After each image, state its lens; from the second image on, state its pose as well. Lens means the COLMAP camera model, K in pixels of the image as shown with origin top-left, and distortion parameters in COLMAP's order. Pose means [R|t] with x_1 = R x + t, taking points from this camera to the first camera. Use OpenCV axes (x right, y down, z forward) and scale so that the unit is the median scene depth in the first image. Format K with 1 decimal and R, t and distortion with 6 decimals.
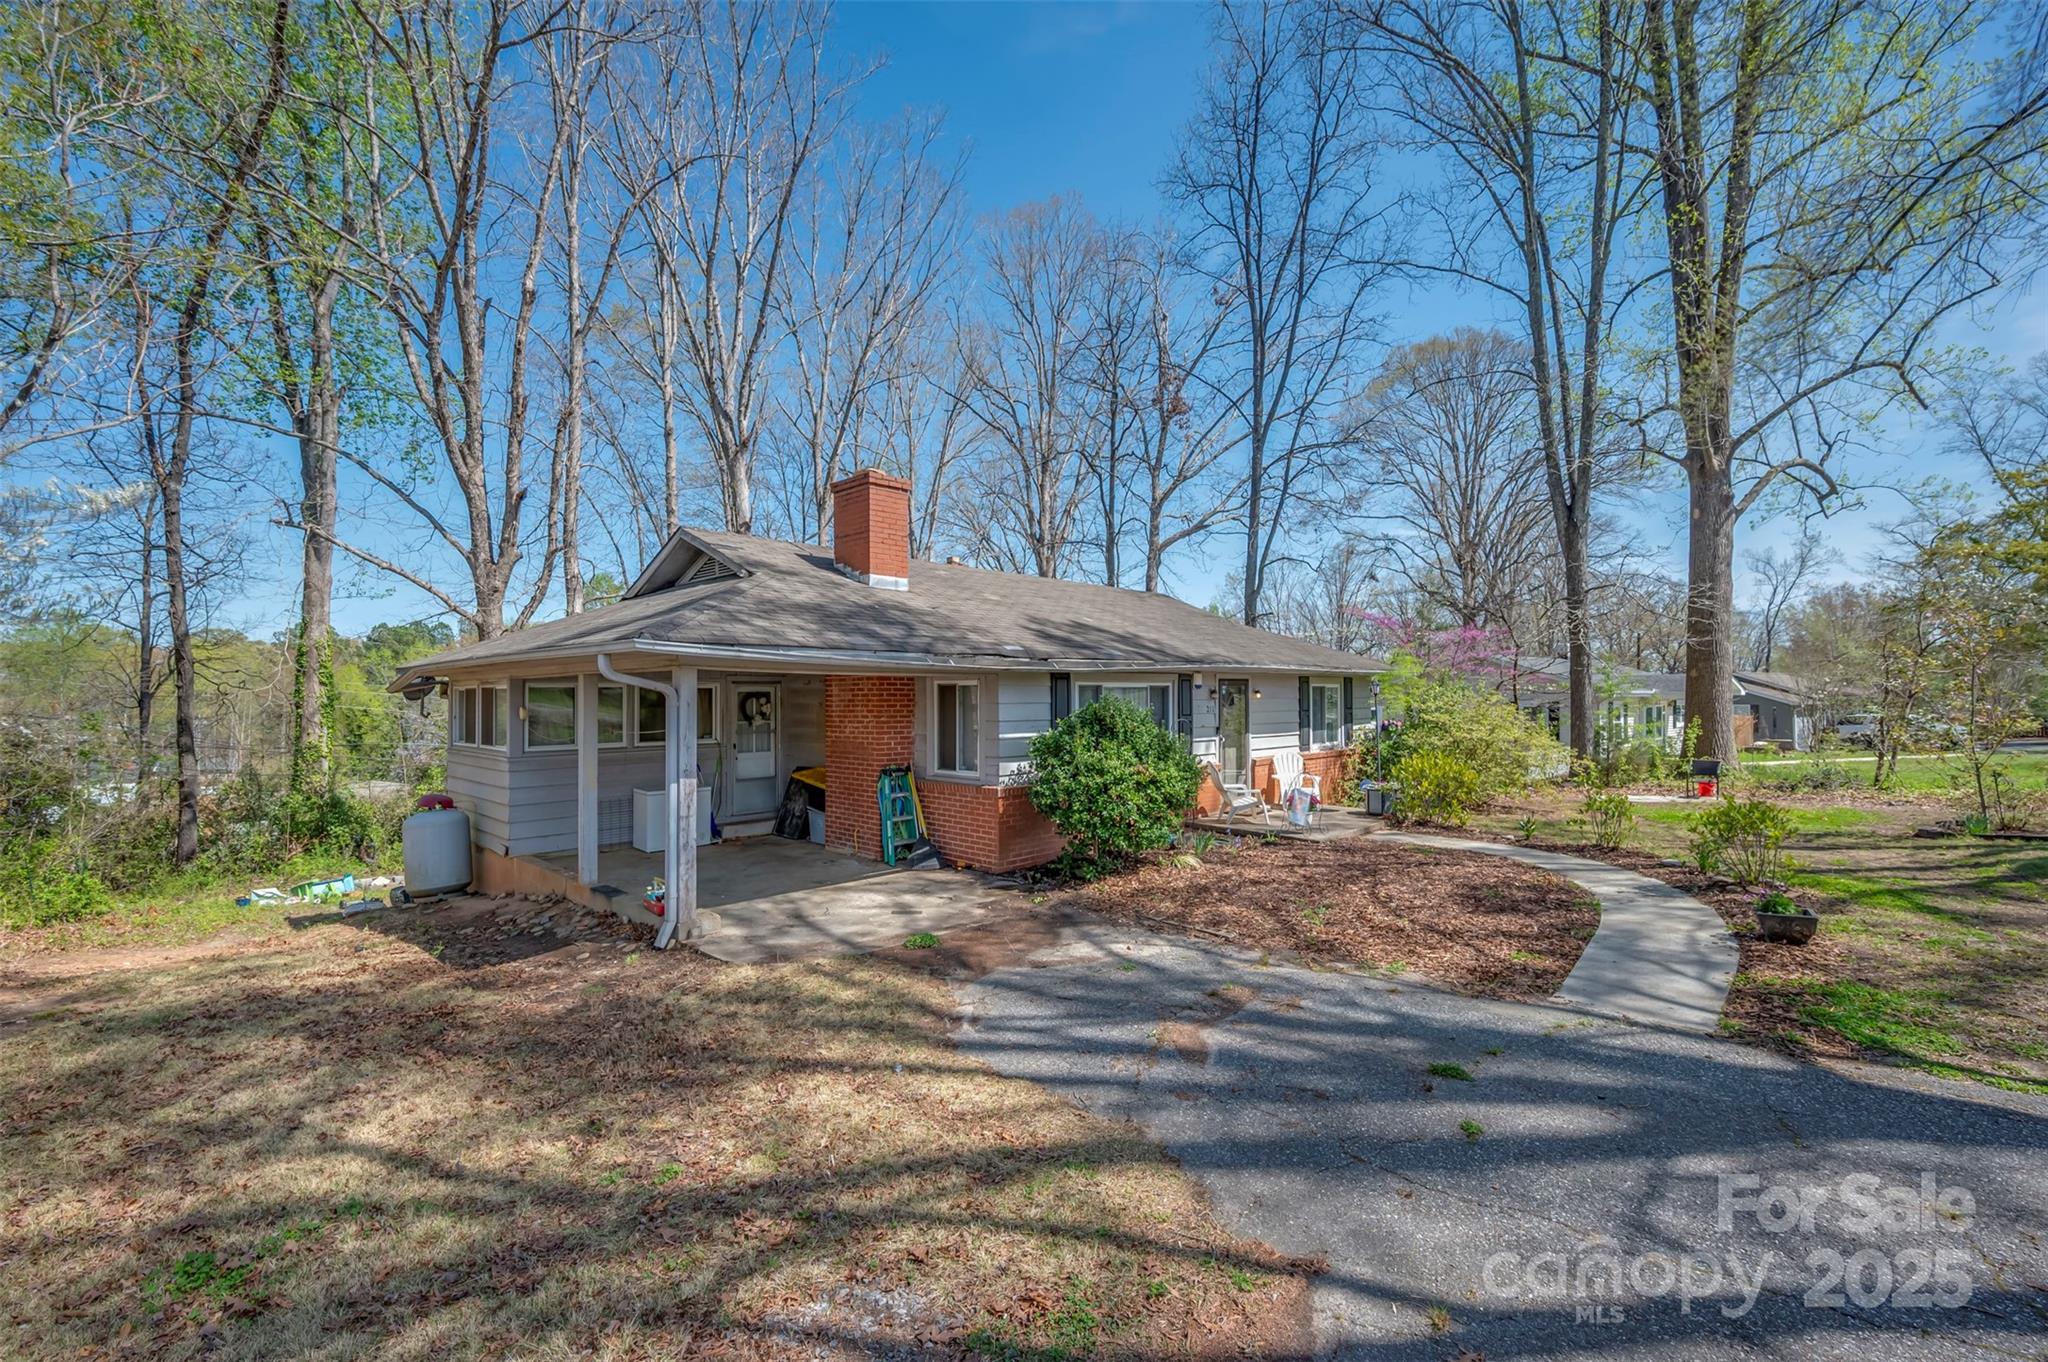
lens RADIAL K [[870.5, 0, 1028.4], [0, 870.5, 681.7], [0, 0, 1]] dist [0.011499, -0.001892]
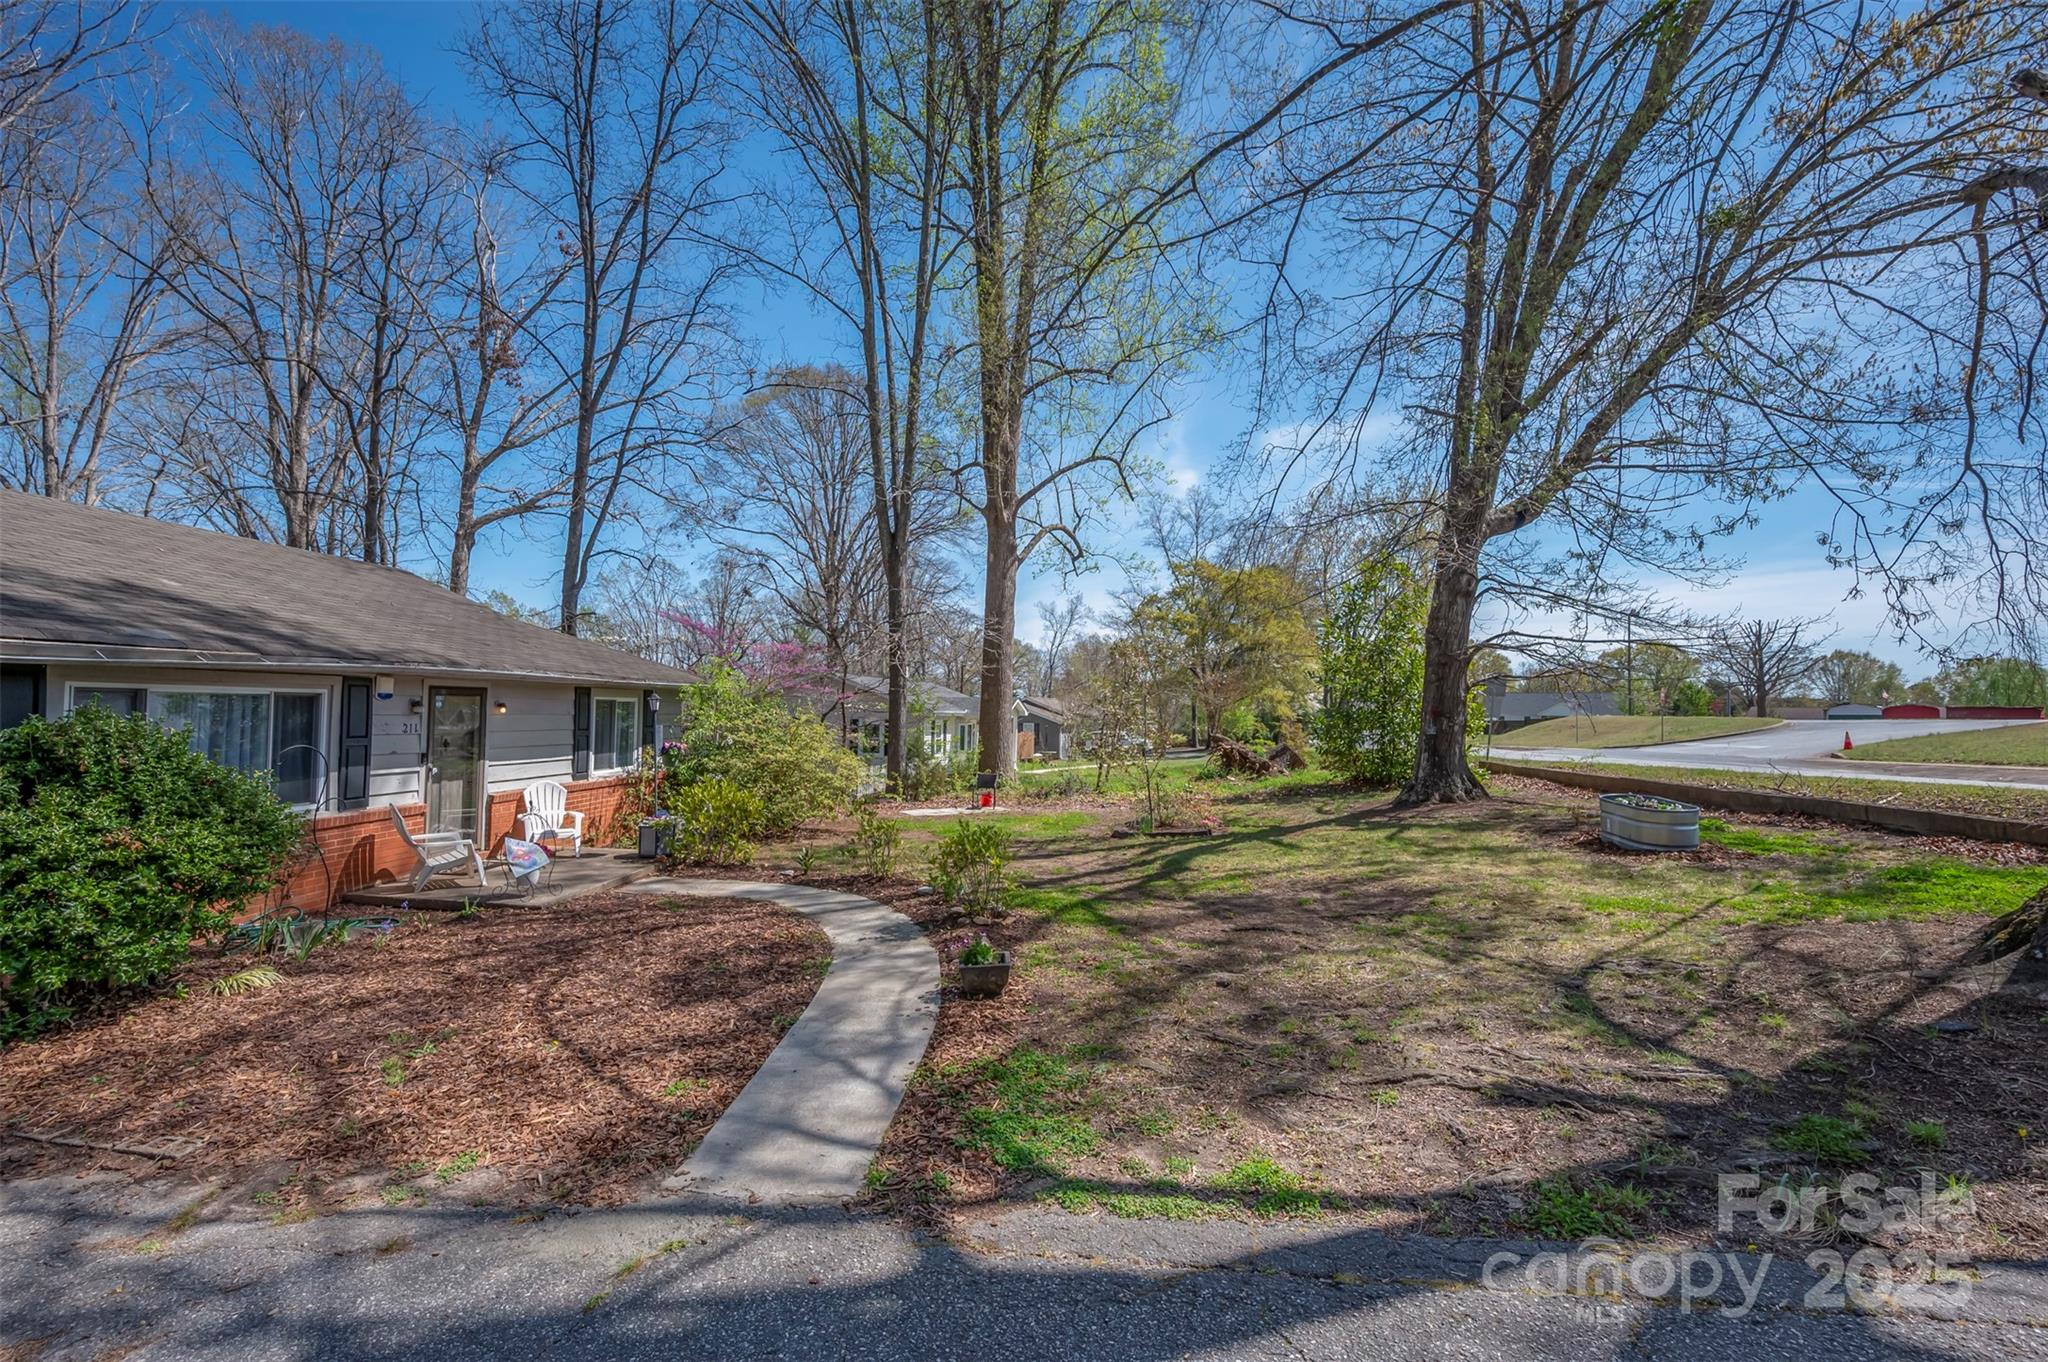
lens RADIAL K [[870.5, 0, 1026.9], [0, 870.5, 683.0], [0, 0, 1]] dist [0.011499, -0.001892]
pose [[0.782603, 0.035813, 0.621490, 0.124841], [-0.026295, 0.999355, -0.024475, -0.000803], [-0.621965, 0.002812, 0.783040, 0.102033]]
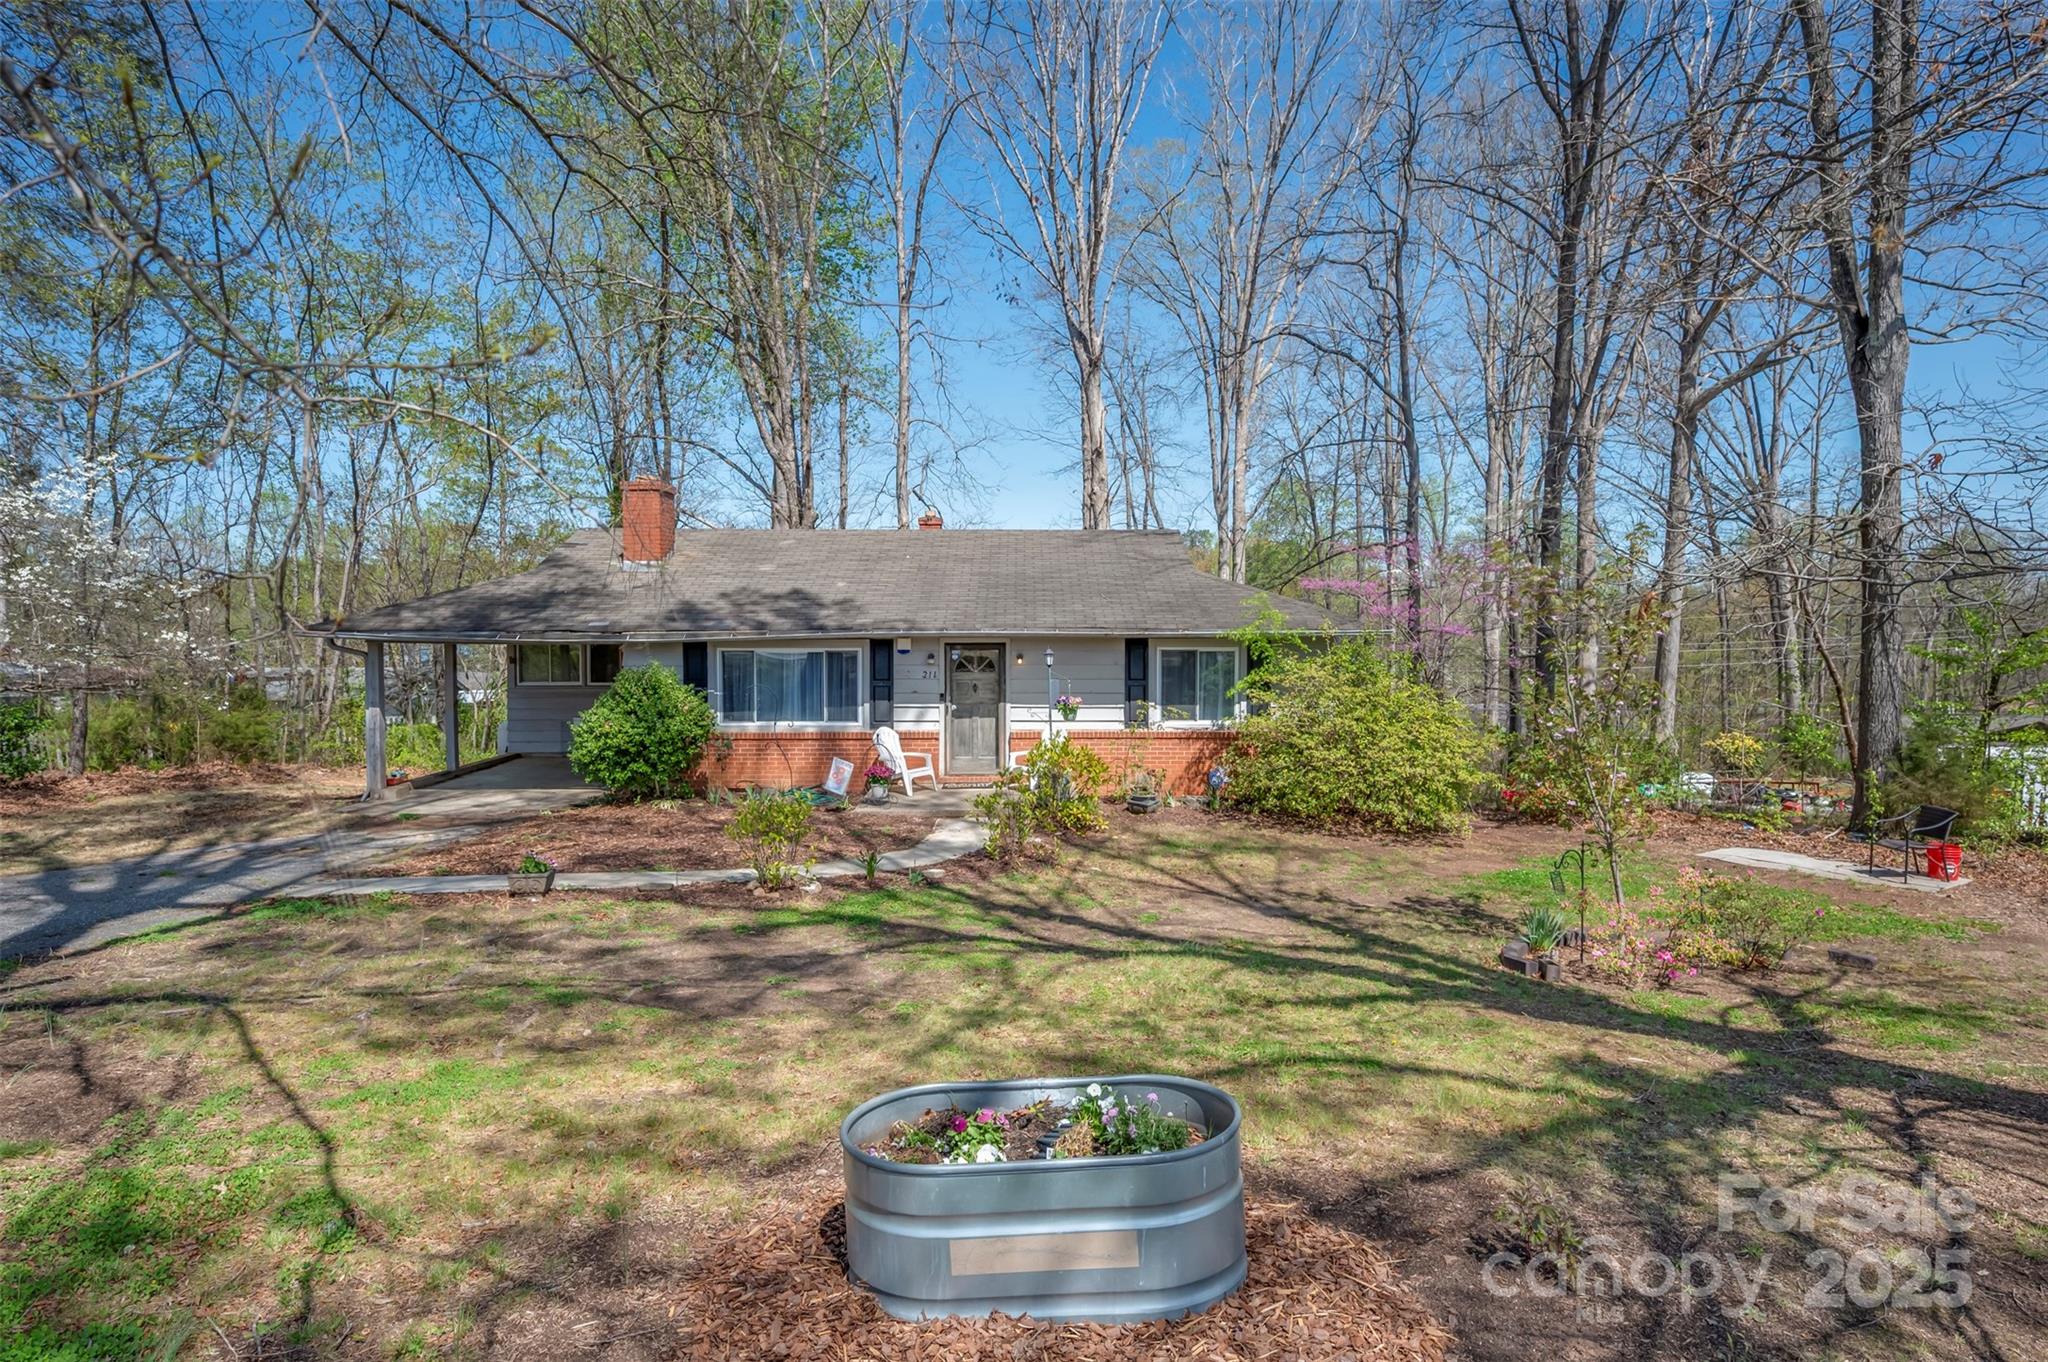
lens RADIAL K [[1109.9, 0, 1031.2], [0, 1109.9, 679.1], [0, 0, 1]] dist [0.005340, -0.000192]
pose [[0.706700, 0.047439, -0.705921, 0.918383], [0.007500, 0.997191, 0.074521, -0.043672], [0.707473, -0.057959, 0.704359, 0.167411]]
